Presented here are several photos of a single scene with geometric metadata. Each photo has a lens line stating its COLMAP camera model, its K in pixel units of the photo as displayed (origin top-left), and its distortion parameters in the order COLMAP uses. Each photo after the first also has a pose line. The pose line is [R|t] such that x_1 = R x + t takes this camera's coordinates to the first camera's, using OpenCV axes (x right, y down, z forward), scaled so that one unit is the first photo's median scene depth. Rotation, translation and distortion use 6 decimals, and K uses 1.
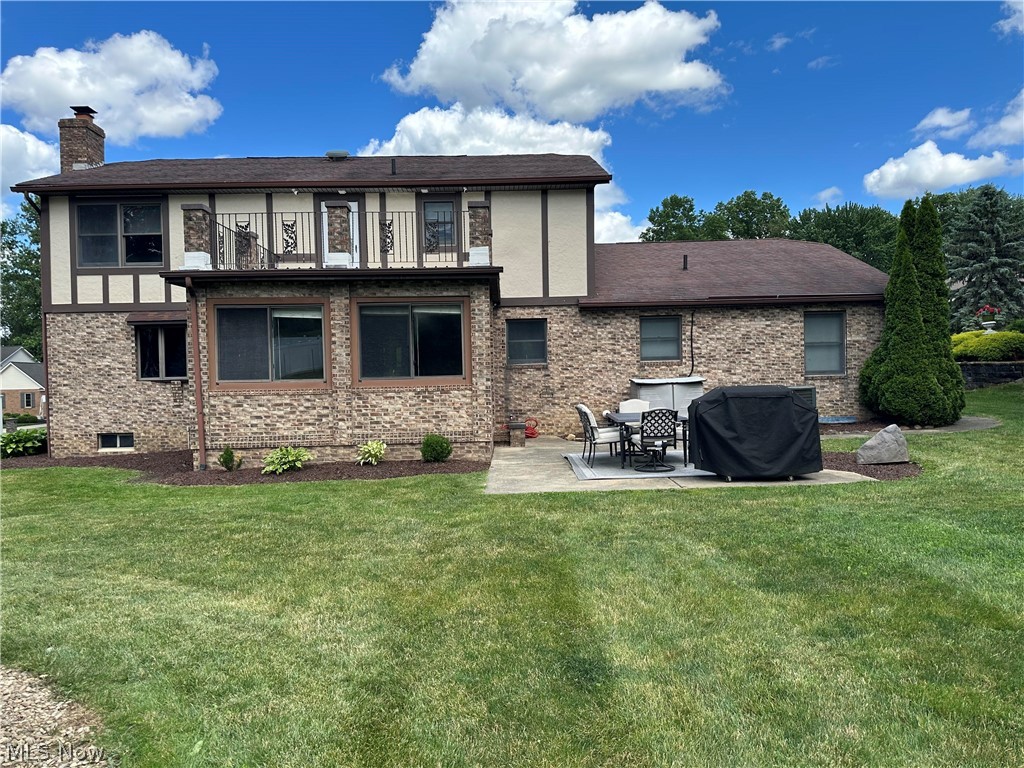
lens RADIAL K [[702.9, 0, 512.0], [0, 702.9, 384.0], [0, 0, 1]] dist [0.110514, -0.159759]
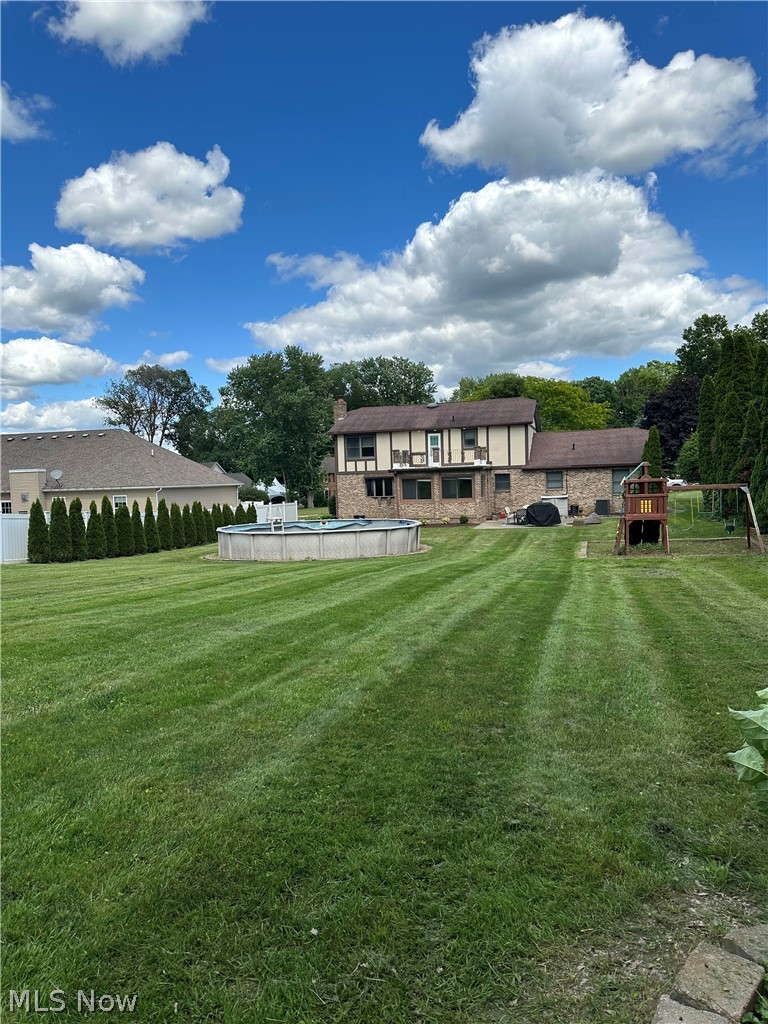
lens RADIAL K [[702.9, 0, 381.6], [0, 702.9, 517.9], [0, 0, 1]] dist [0.110514, -0.159759]
pose [[0.960543, 0.005949, -0.278069, 0.332415], [0.010143, 0.998357, 0.056395, -0.082363], [0.277947, -0.056990, 0.958904, -1.732467]]
